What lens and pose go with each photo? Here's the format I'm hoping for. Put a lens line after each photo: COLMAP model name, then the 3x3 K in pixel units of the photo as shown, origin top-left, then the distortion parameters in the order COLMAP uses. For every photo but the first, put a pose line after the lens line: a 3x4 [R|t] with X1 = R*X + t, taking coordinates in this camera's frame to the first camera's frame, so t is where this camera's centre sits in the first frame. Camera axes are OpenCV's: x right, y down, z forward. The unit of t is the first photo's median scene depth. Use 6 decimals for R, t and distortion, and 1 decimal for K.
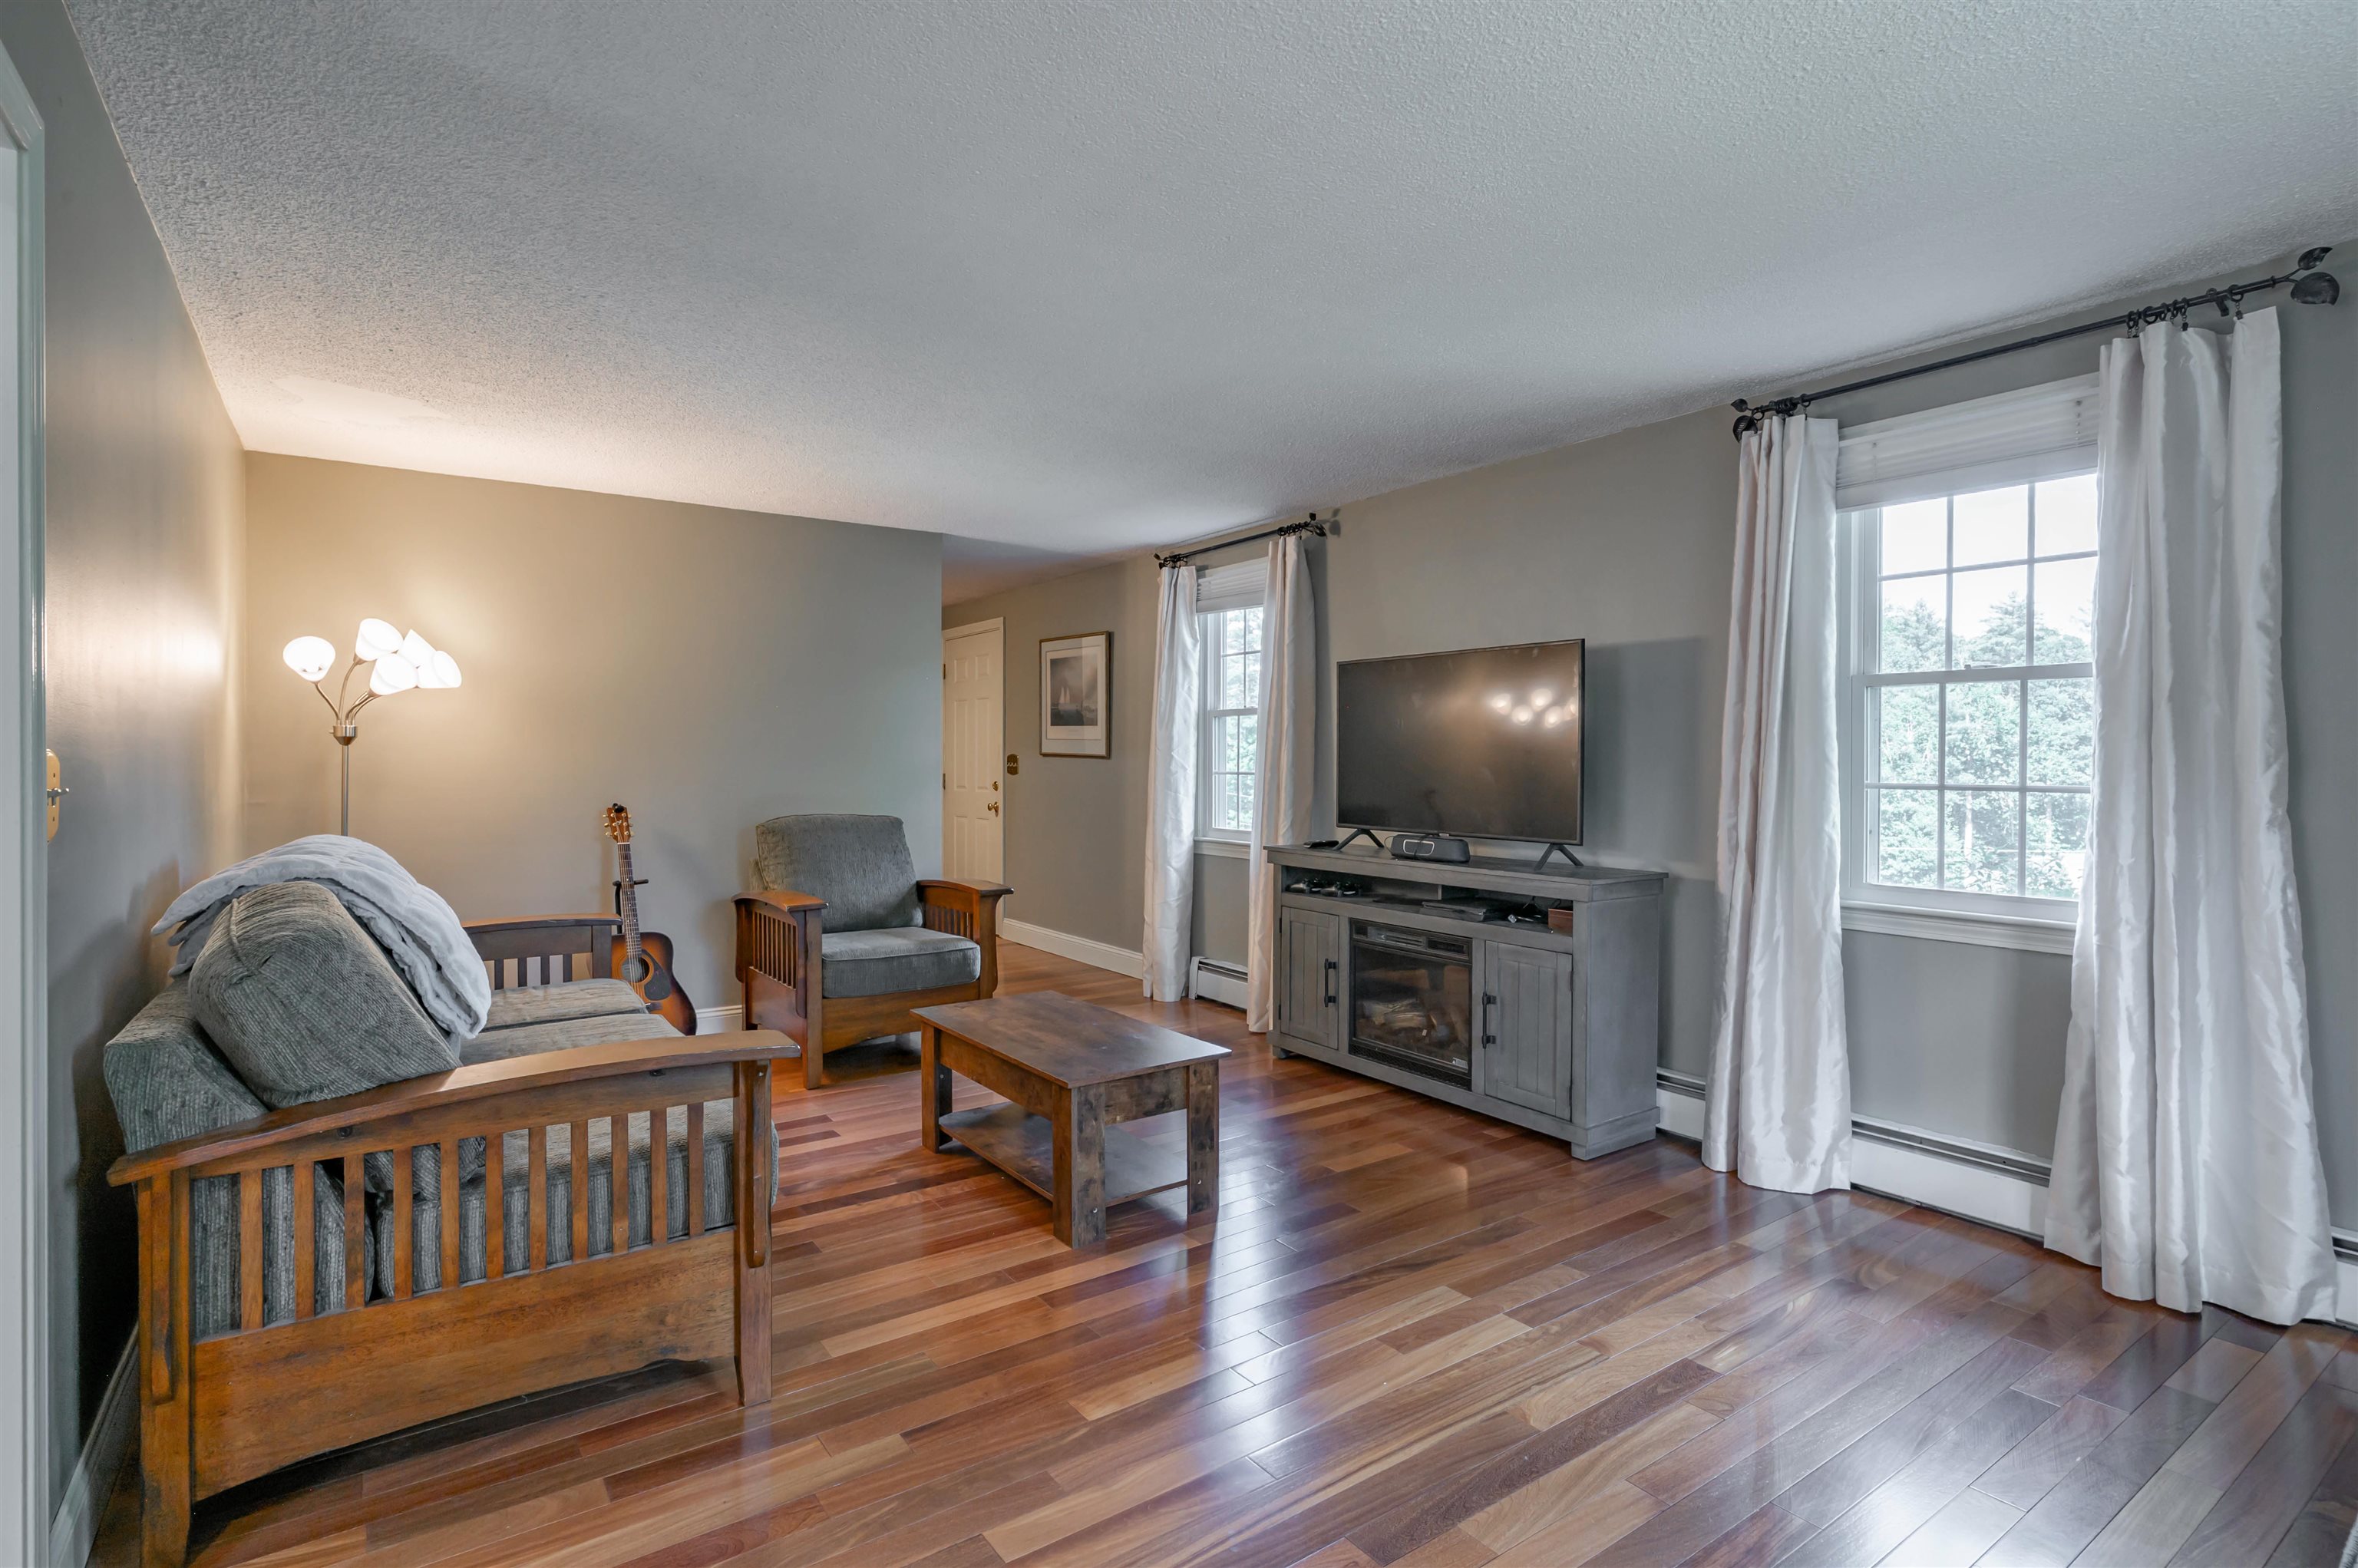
lens RADIAL K [[1124.3, 0, 1179.0], [0, 1124.3, 784.0], [0, 0, 1]] dist [0.012813, 0.000125]
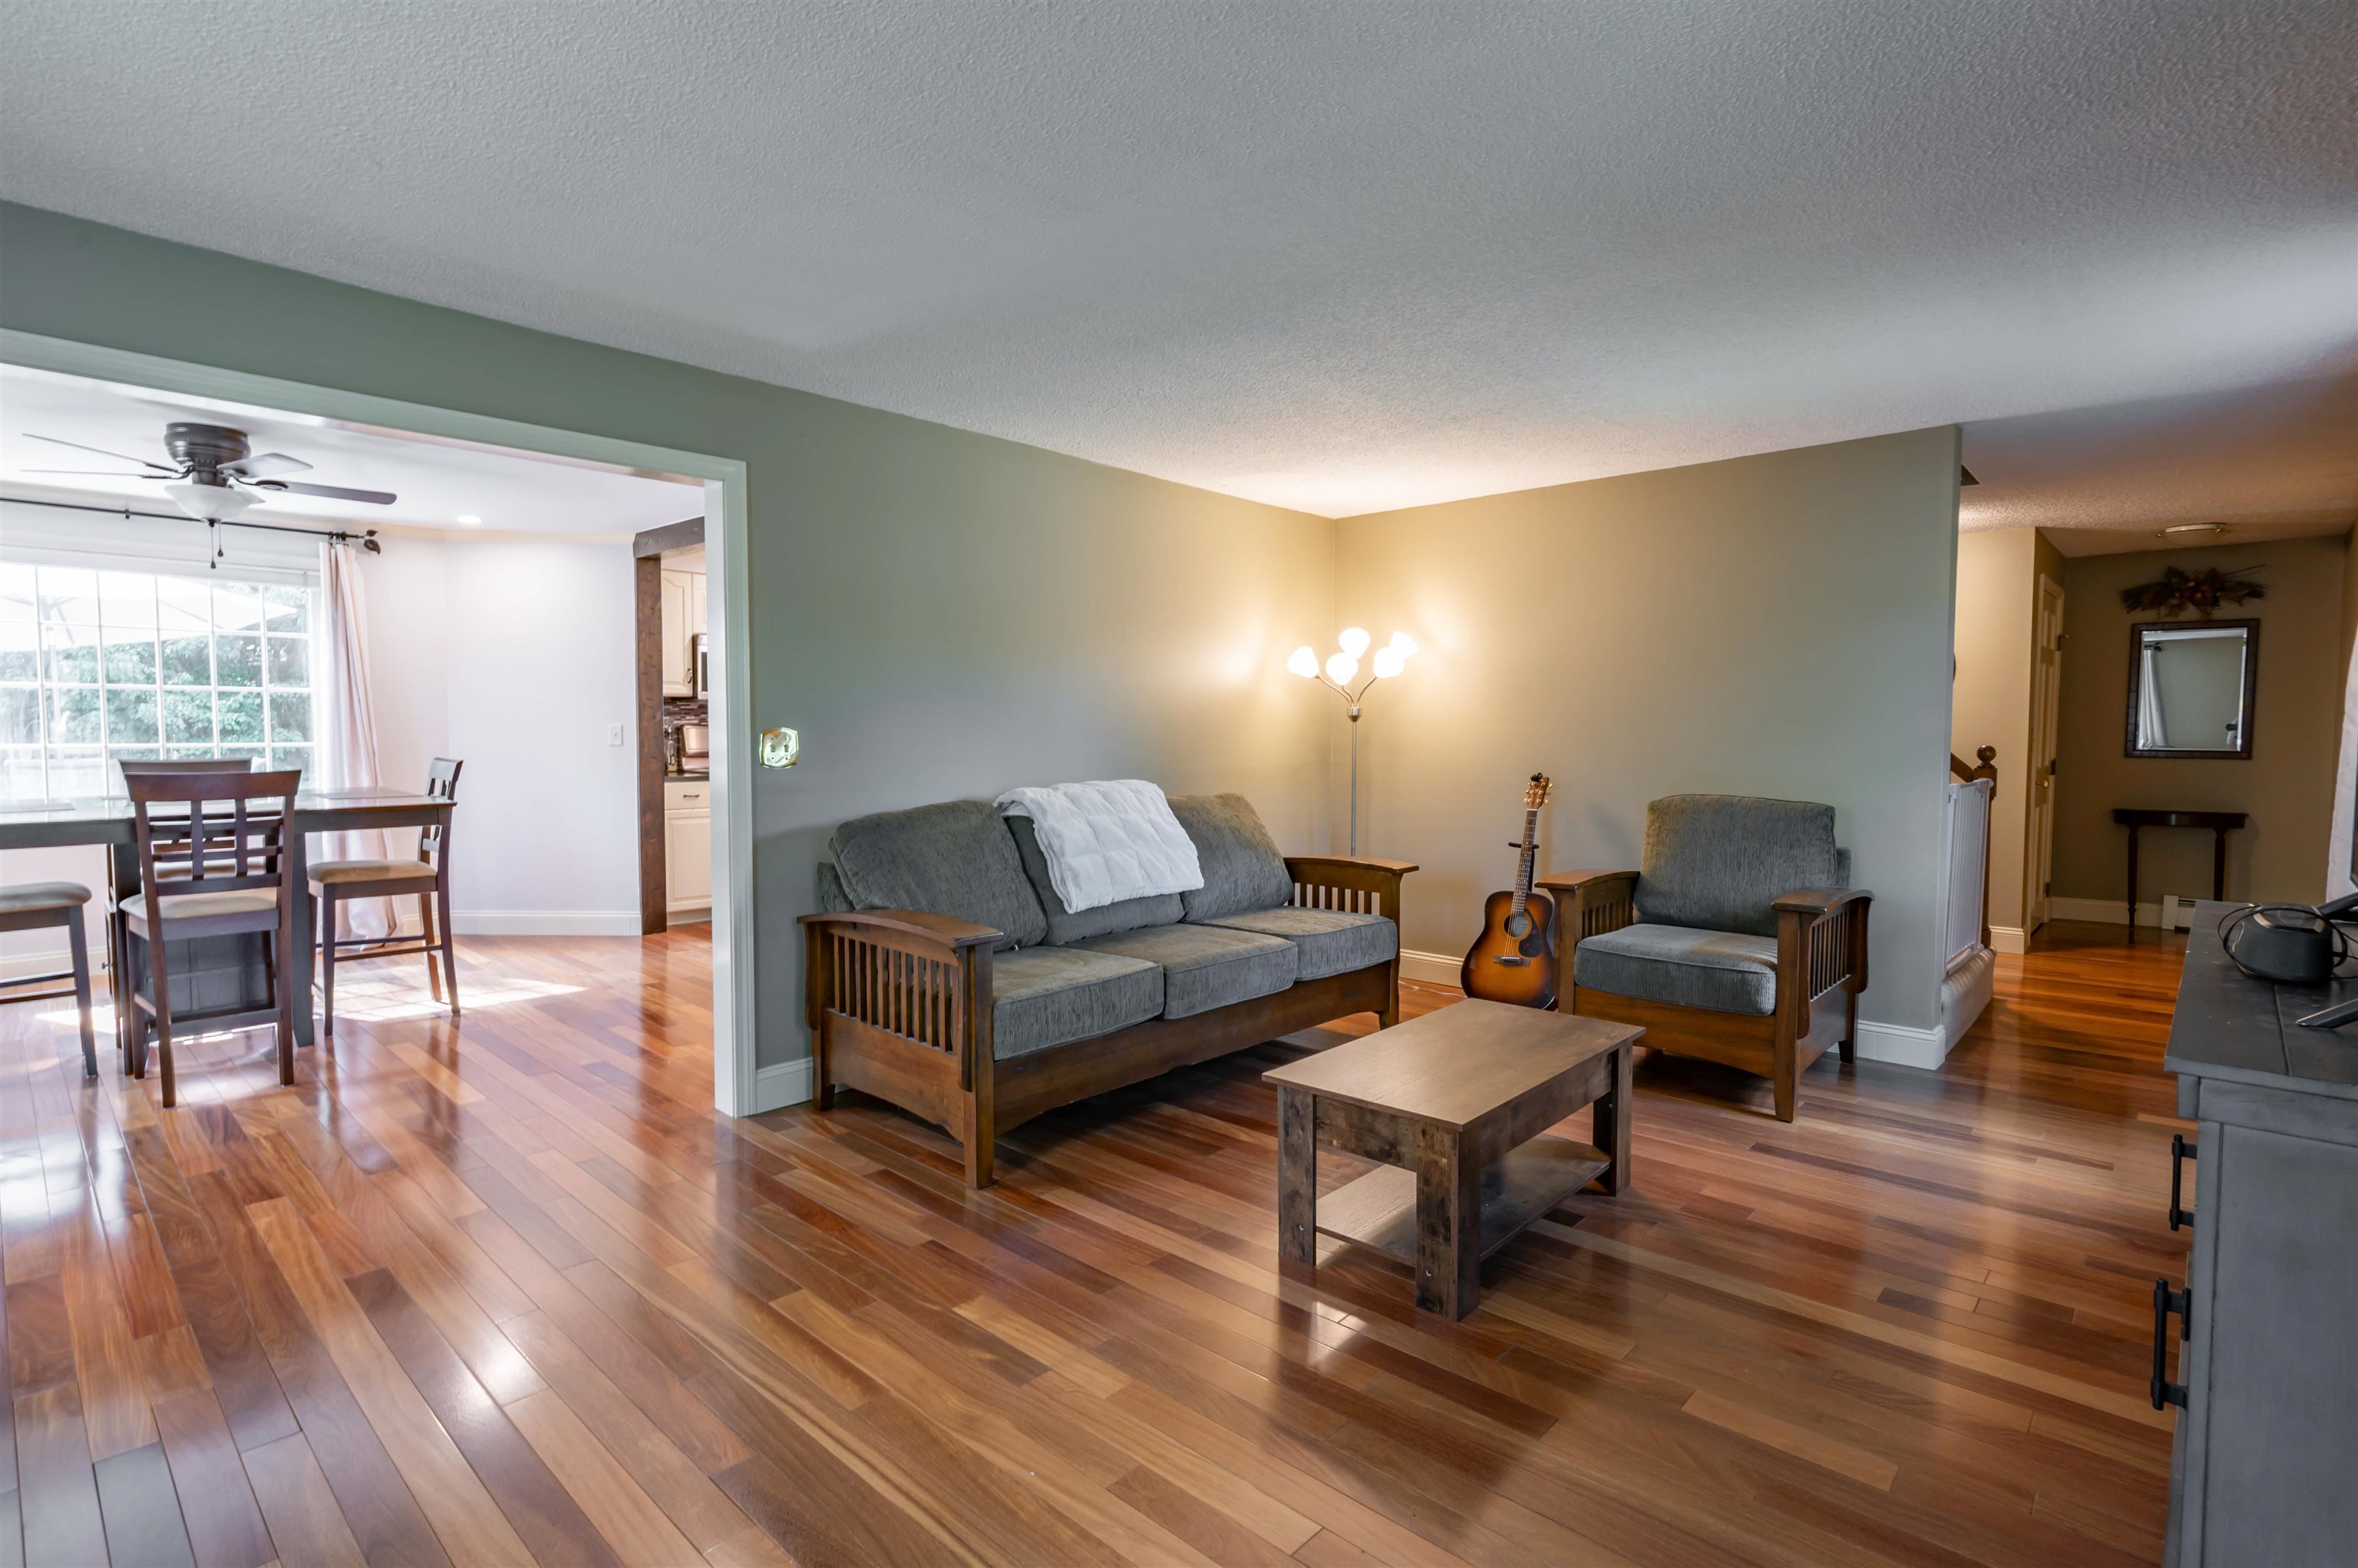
lens RADIAL K [[1124.3, 0, 1179.0], [0, 1124.3, 784.0], [0, 0, 1]] dist [0.012813, 0.000125]
pose [[0.206447, 0.039560, -0.977658, 0.752265], [-0.018656, 0.999160, 0.036491, -0.006975], [0.978280, 0.010705, 0.207012, 0.699112]]
